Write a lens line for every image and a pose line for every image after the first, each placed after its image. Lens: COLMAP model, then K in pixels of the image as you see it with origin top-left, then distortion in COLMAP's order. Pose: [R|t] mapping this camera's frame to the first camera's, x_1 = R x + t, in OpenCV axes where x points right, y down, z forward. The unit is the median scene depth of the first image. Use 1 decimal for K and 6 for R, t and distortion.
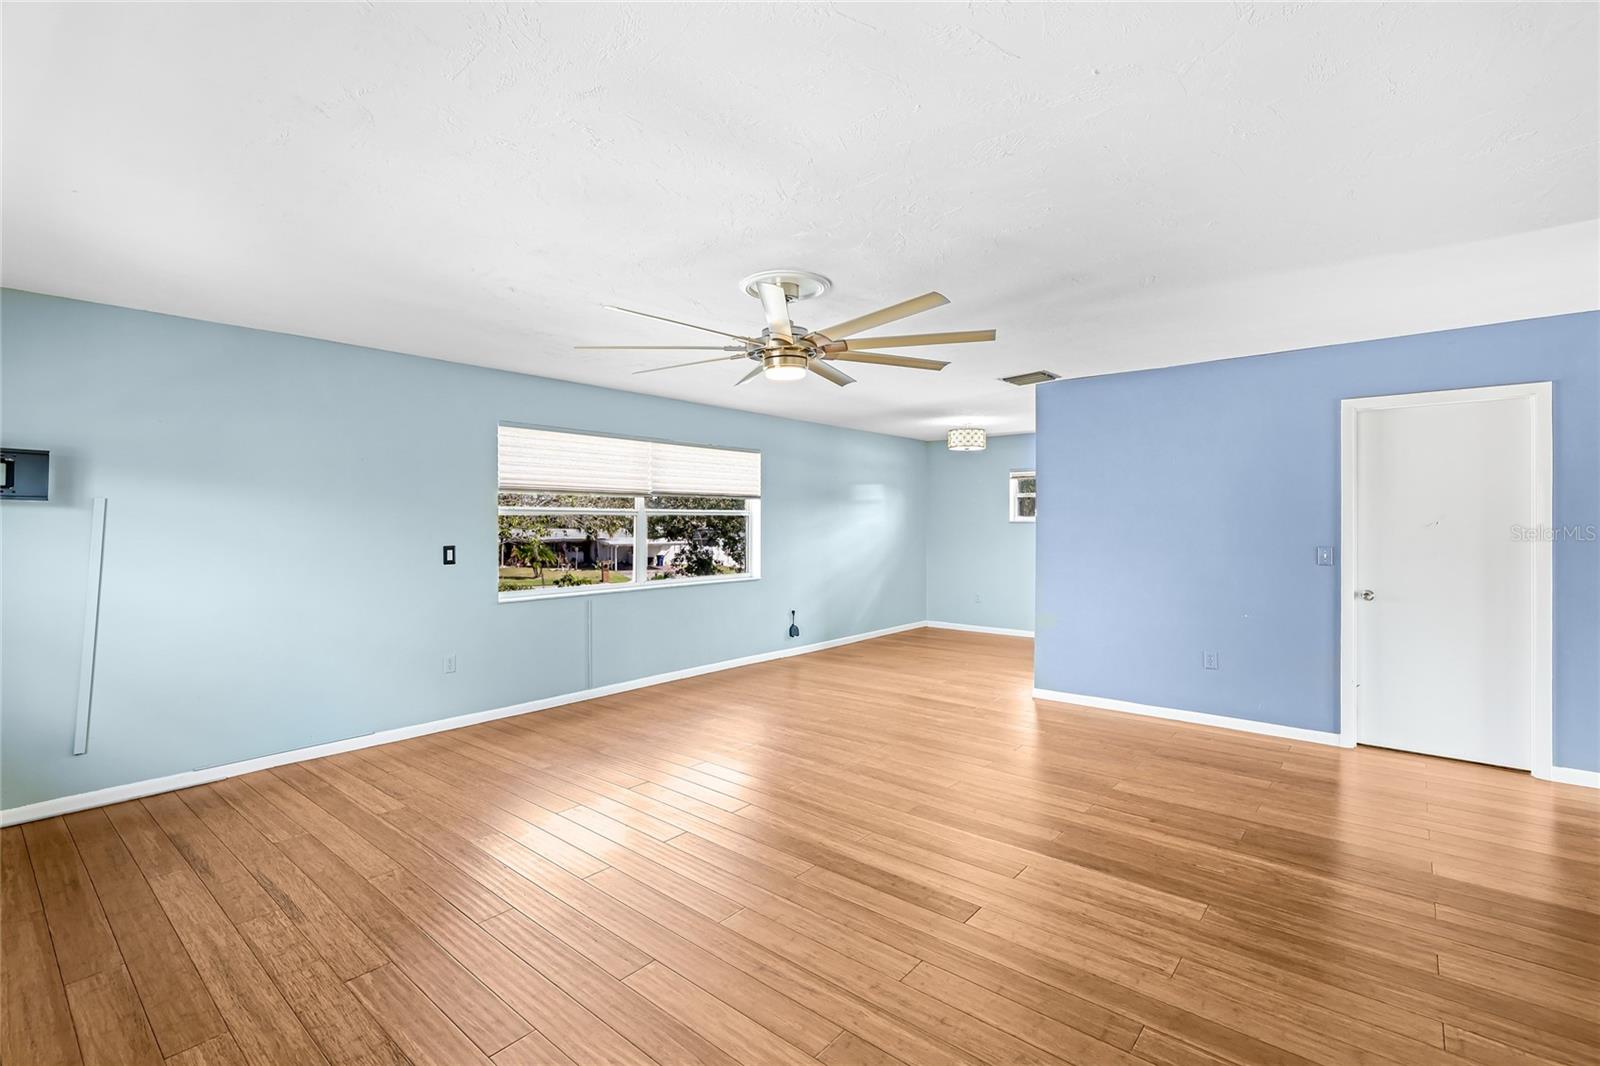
lens RADIAL K [[721.7, 0, 800.0], [0, 721.7, 533.0], [0, 0, 1]] dist [-0.000248, 0.000027]
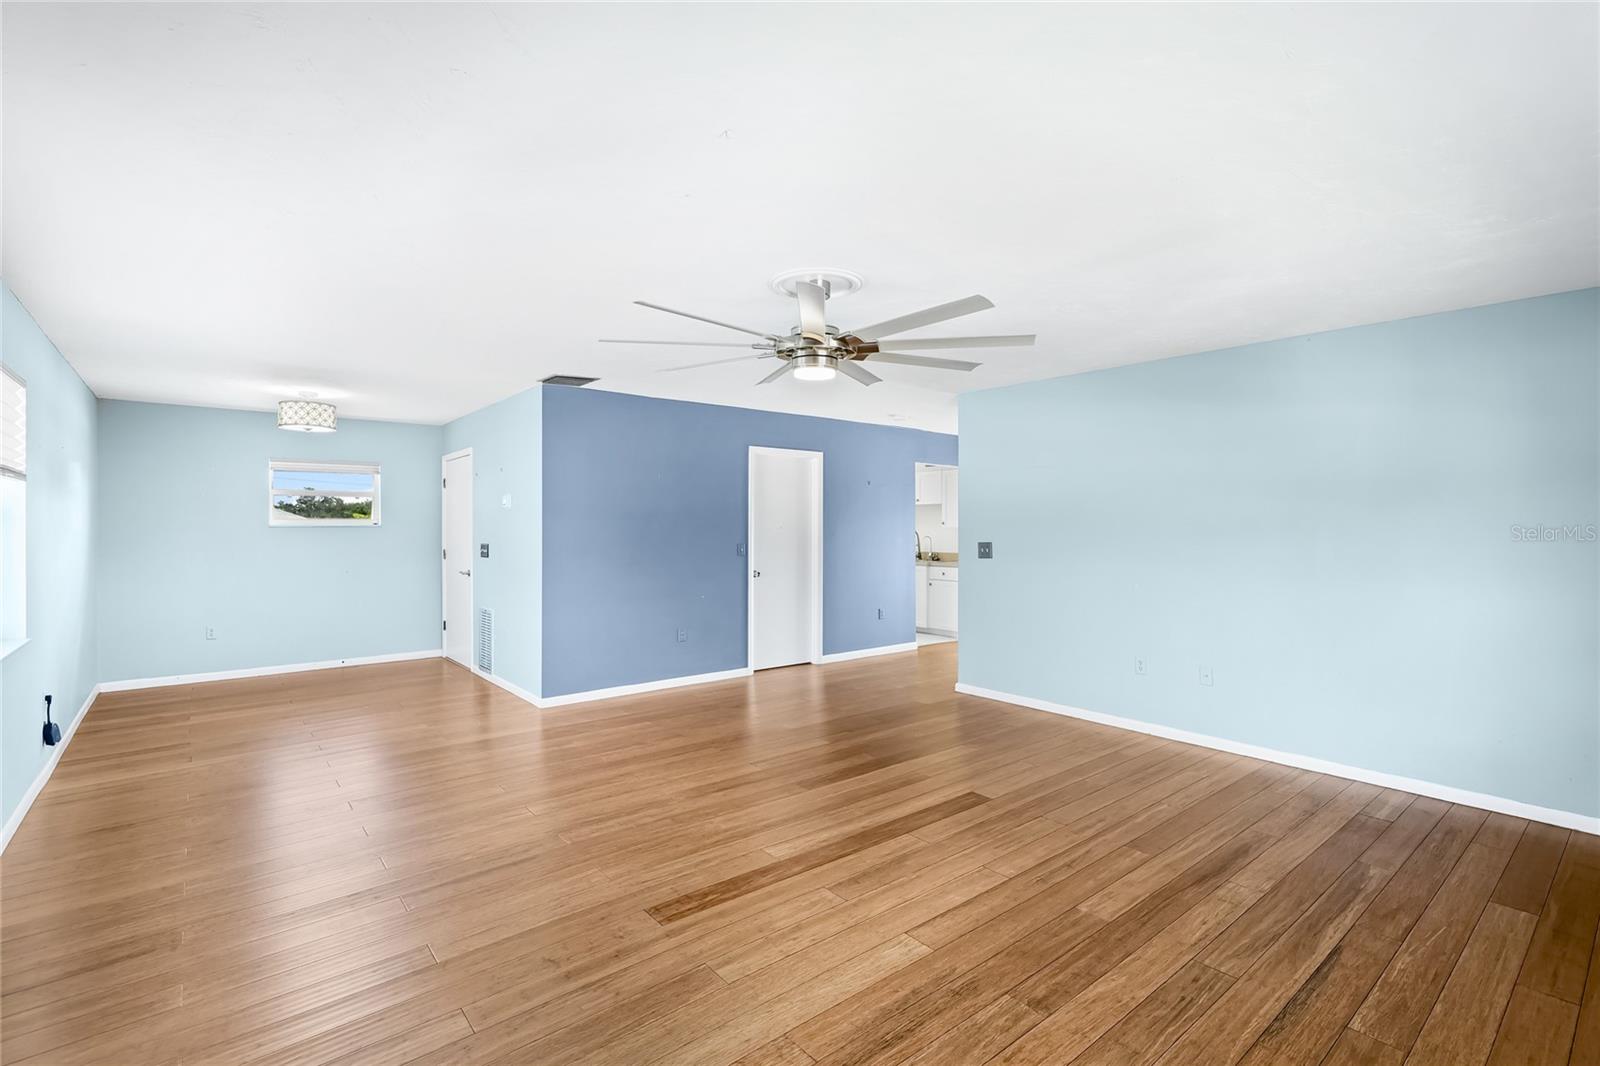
lens RADIAL K [[721.7, 0, 800.0], [0, 721.7, 533.0], [0, 0, 1]] dist [-0.000248, 0.000027]
pose [[0.181735, -0.008445, 0.983311, -0.789277], [0.015040, 0.999870, 0.005808, -0.009531], [-0.983233, 0.013734, 0.181838, 0.682374]]
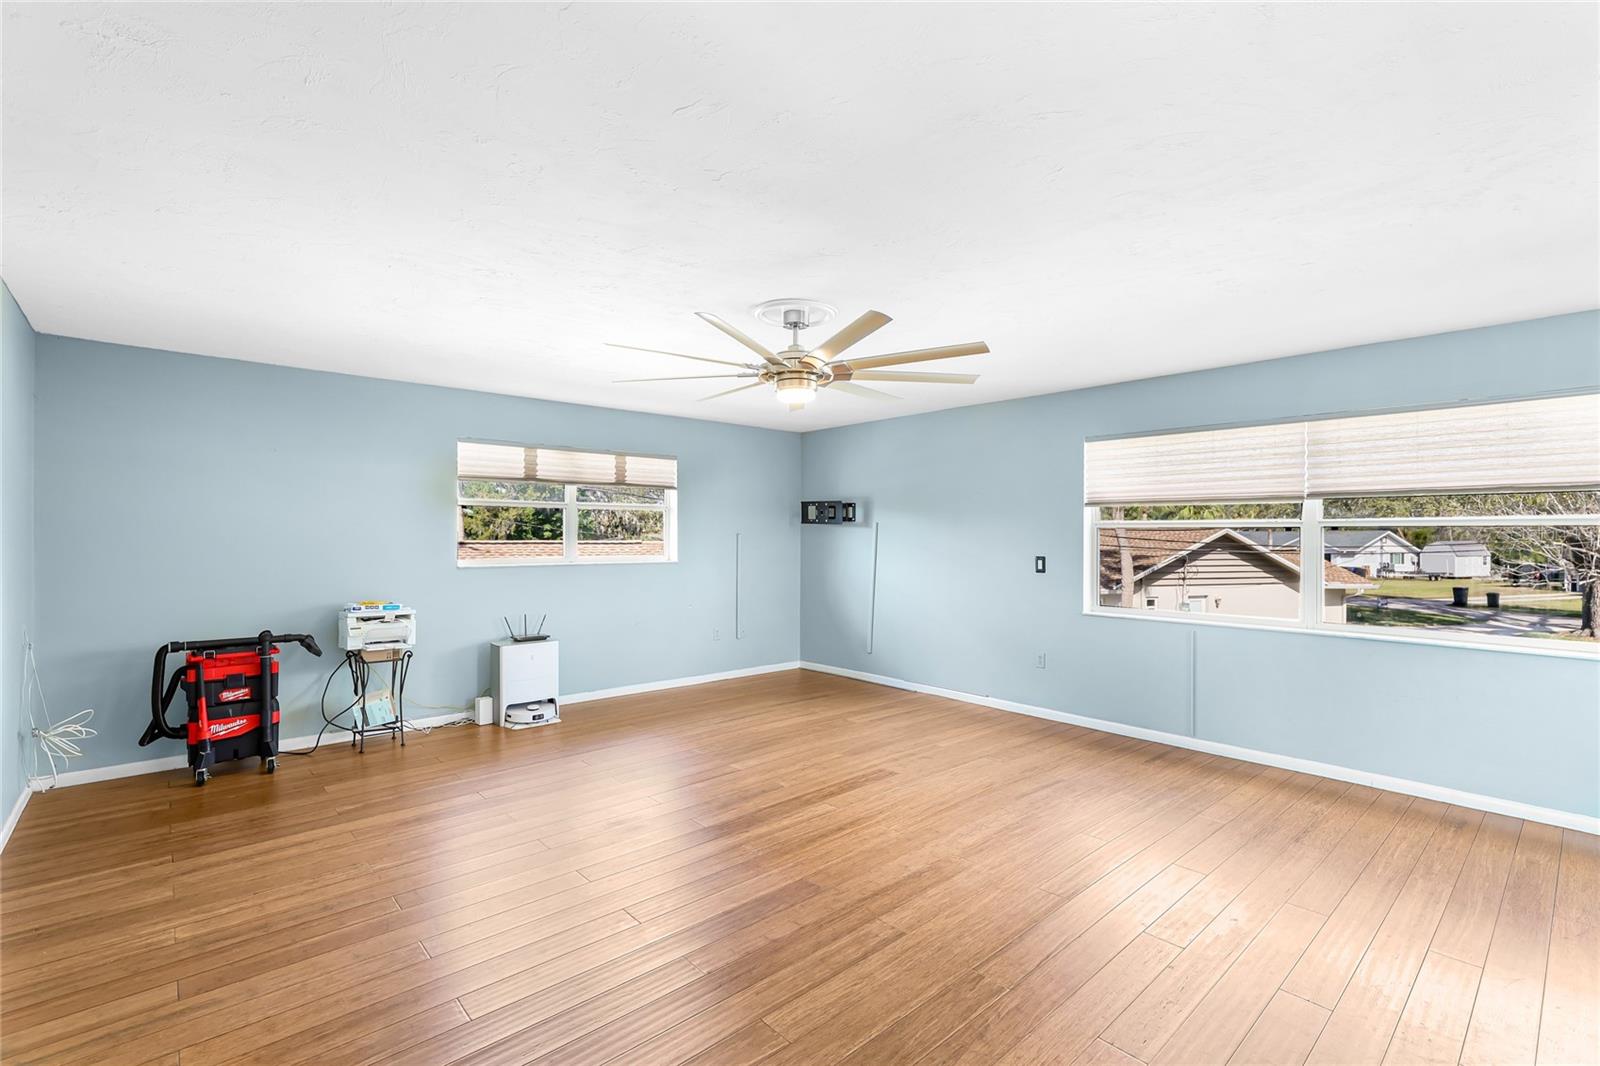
lens RADIAL K [[721.7, 0, 800.0], [0, 721.7, 533.0], [0, 0, 1]] dist [-0.000248, 0.000027]
pose [[-0.146775, -0.001734, -0.989168, 0.832051], [-0.018236, 0.999833, 0.000953, -0.015837], [0.989002, 0.018178, -0.146782, 0.940559]]
